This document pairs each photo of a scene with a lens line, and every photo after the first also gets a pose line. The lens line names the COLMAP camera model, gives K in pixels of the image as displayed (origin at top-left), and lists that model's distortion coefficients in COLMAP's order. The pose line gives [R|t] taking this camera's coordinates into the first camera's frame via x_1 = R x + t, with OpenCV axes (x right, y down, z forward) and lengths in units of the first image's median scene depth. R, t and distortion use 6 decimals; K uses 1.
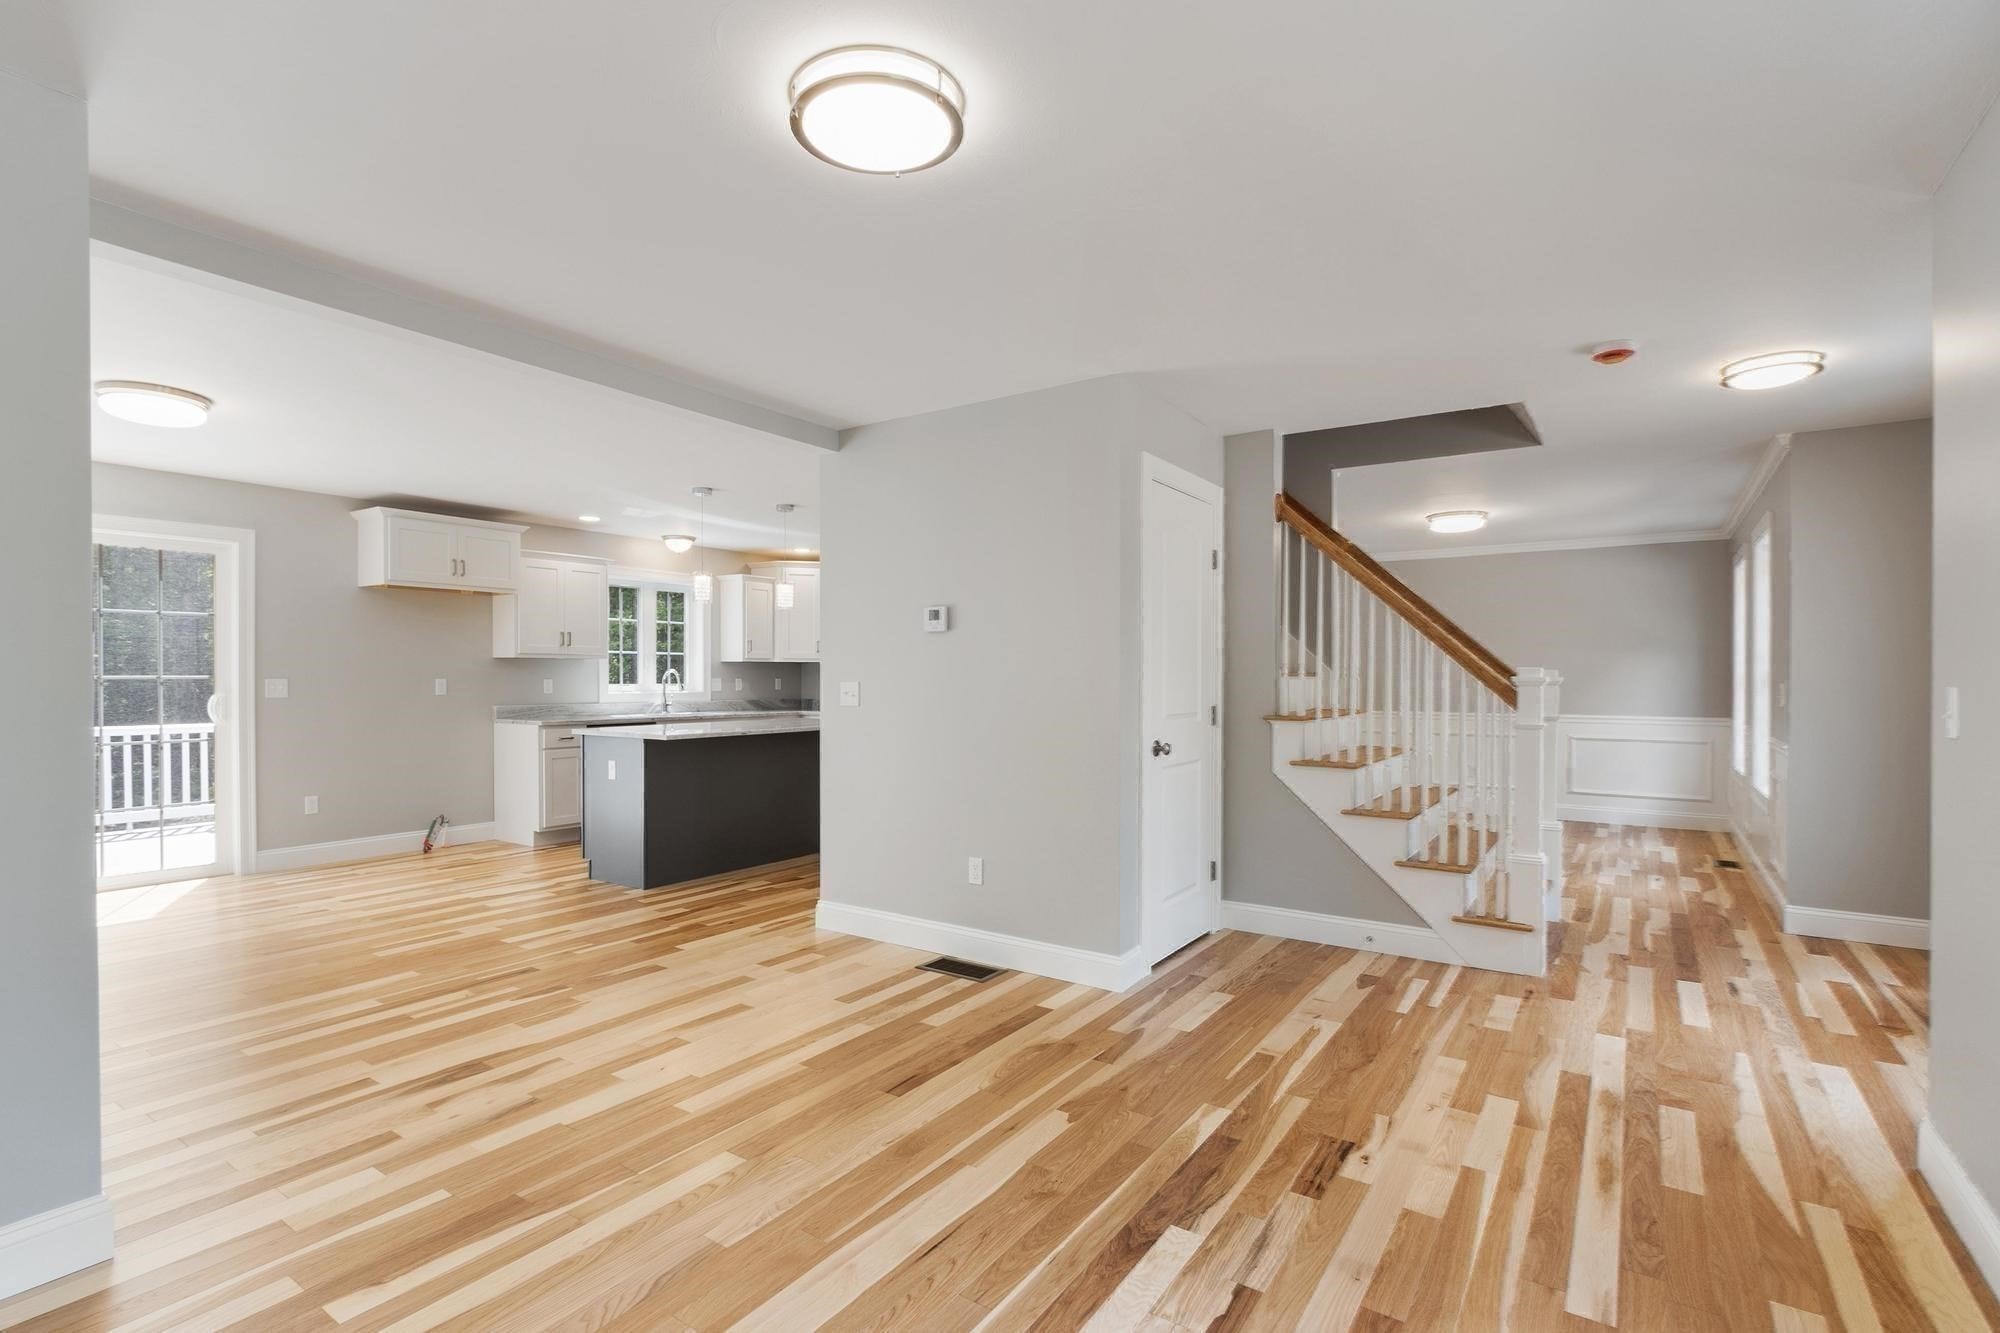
lens RADIAL K [[925.6, 0, 926.3], [0, 925.6, 673.3], [0, 0, 1]] dist [-0.023319, -0.000172]
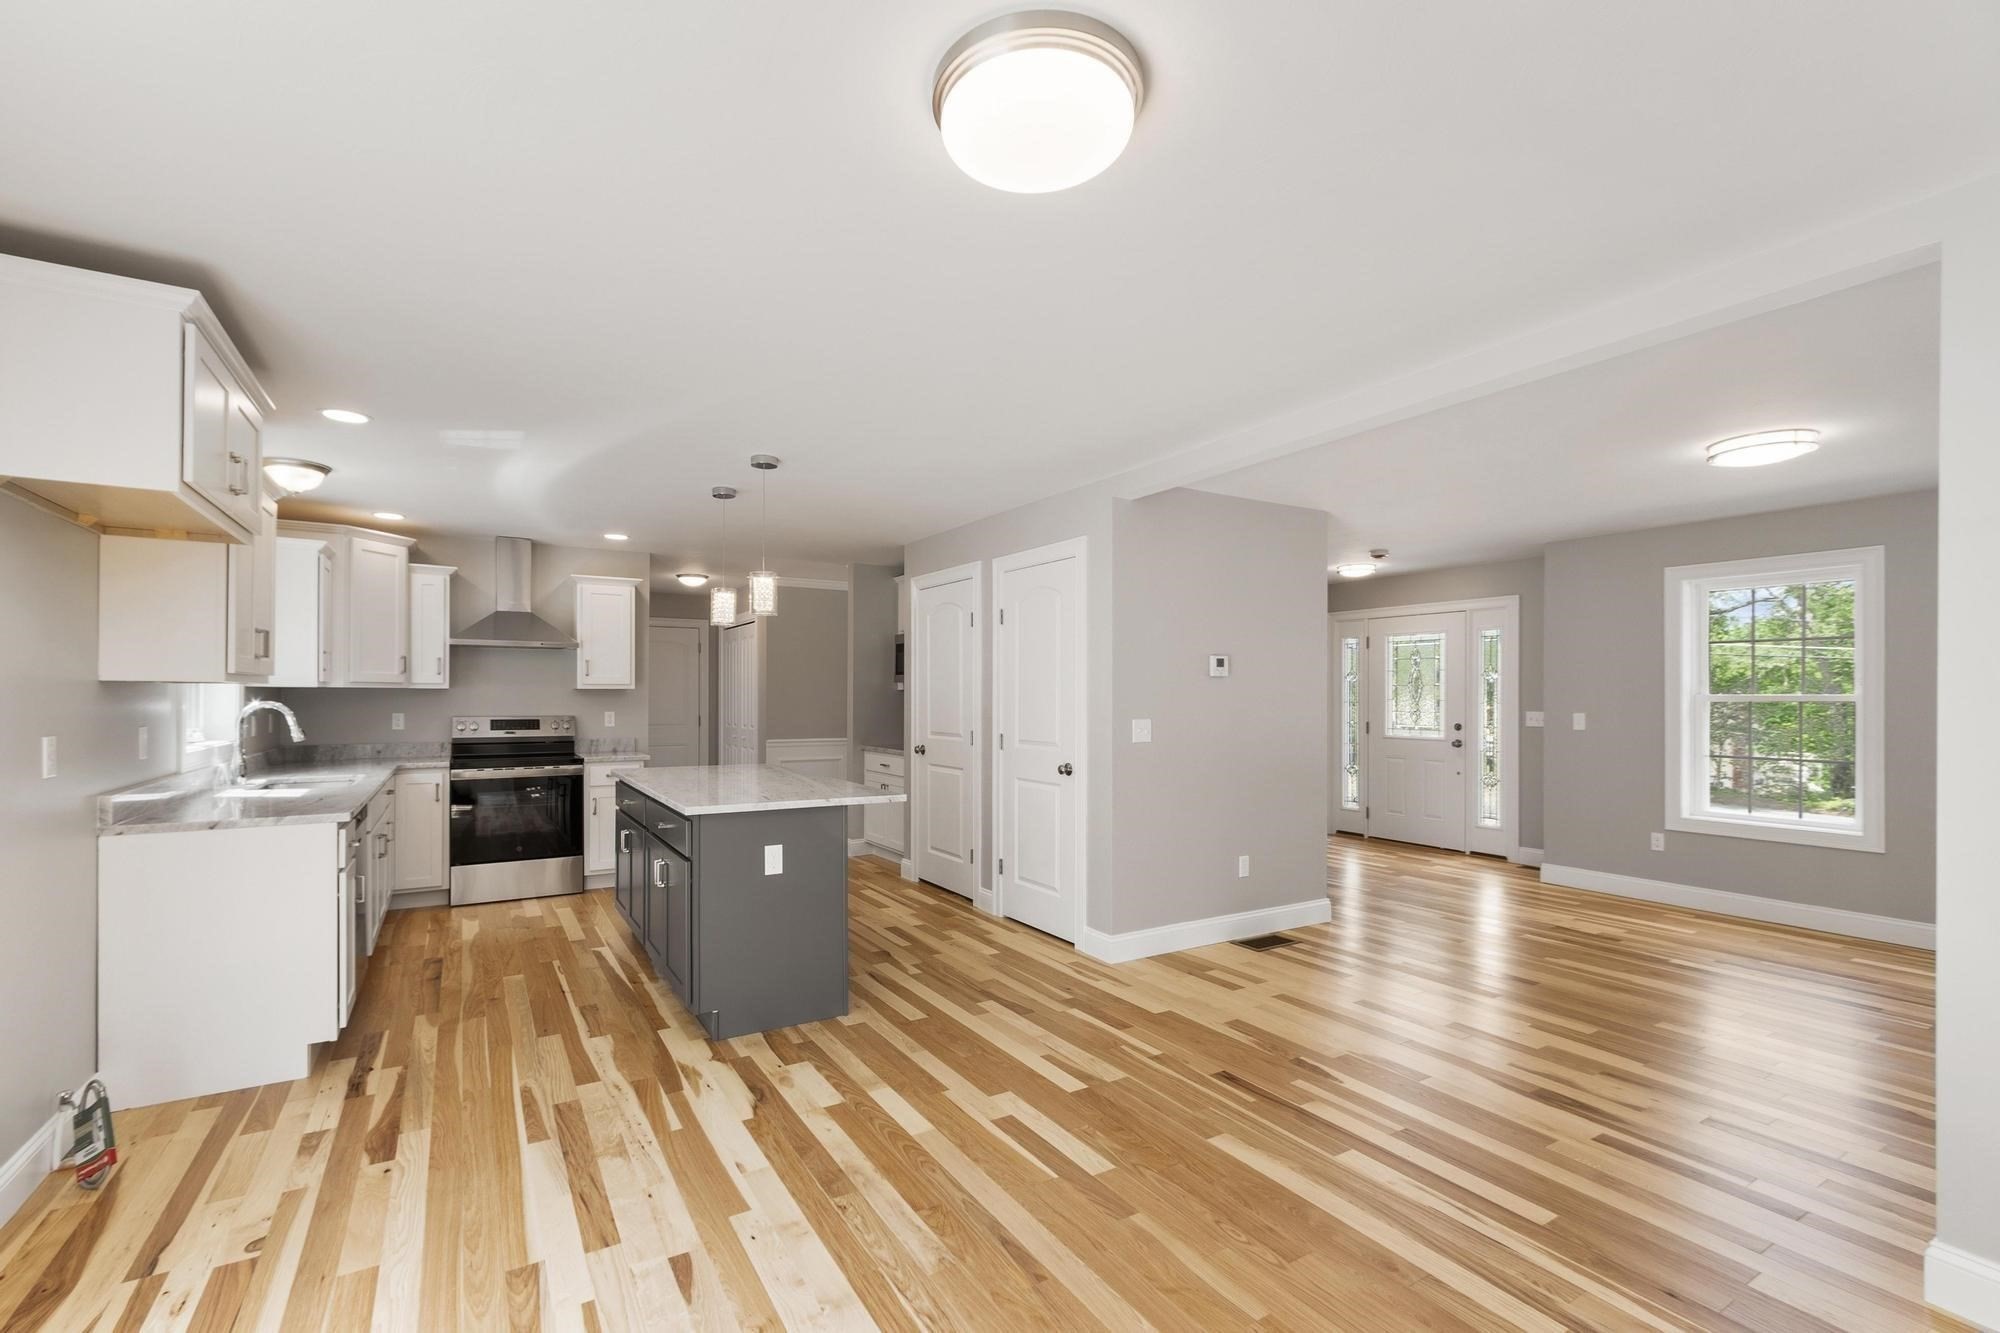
lens RADIAL K [[888.8, 0, 969.2], [0, 888.8, 689.4], [0, 0, 1]] dist [-0.001959, -0.000179]
pose [[0.410139, 0.004816, 0.912010, -1.242163], [-0.001615, 0.999988, -0.004554, -0.023227], [-0.912022, 0.000395, 0.410142, 0.864357]]
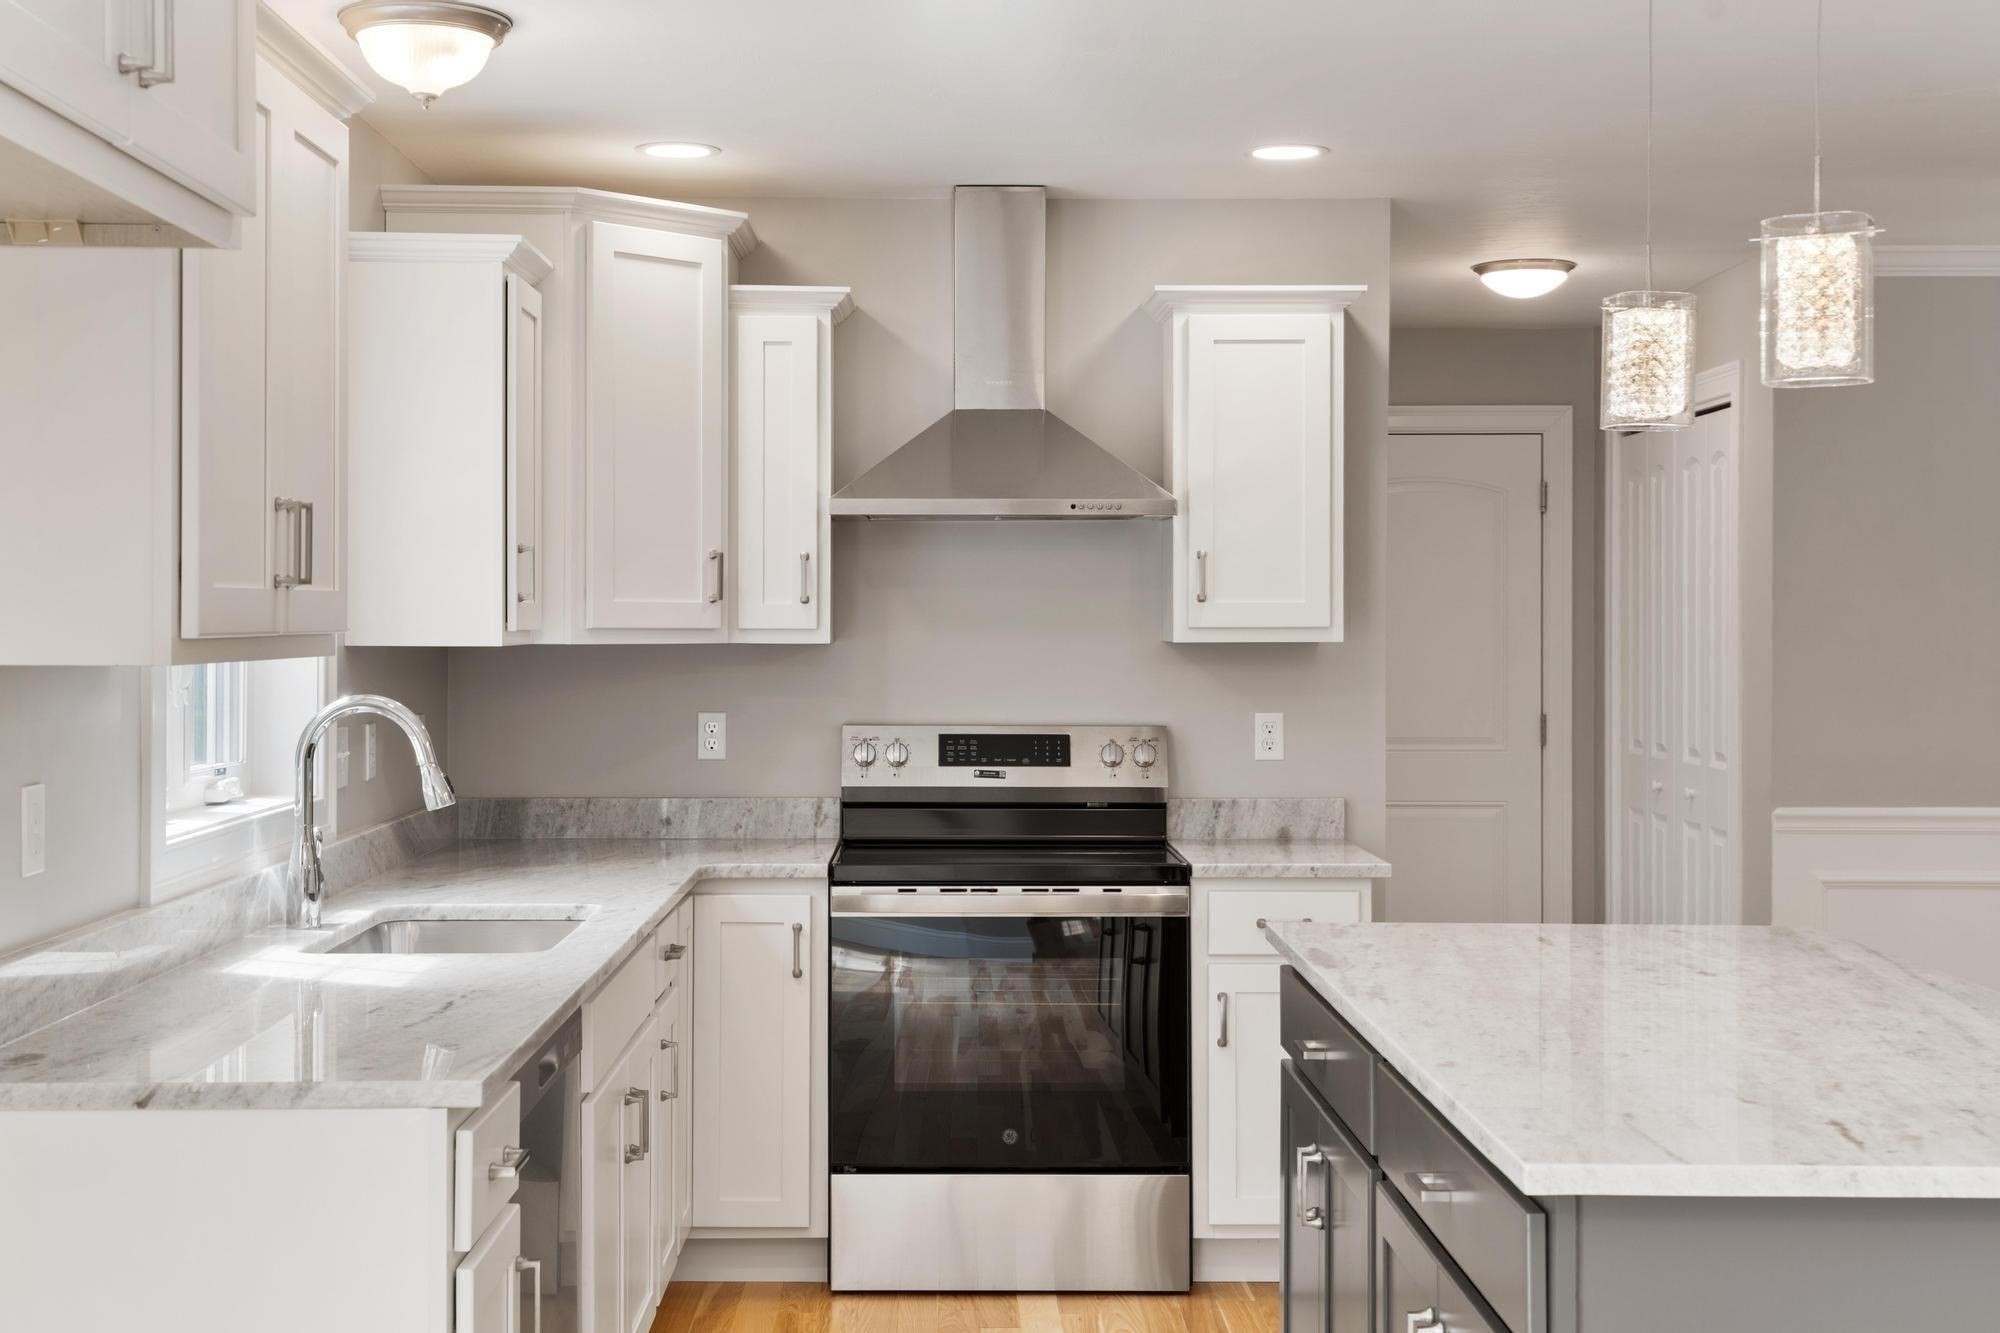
lens RADIAL K [[2545.6, 0, 952.8], [0, 2545.6, 667.9], [0, 0, 1]] dist [0.032827, 0.000144]
pose [[0.806282, -0.015522, 0.591328, -1.045805], [0.002513, 0.999737, 0.022815, -0.049667], [-0.591526, -0.016910, 0.806109, 1.053760]]
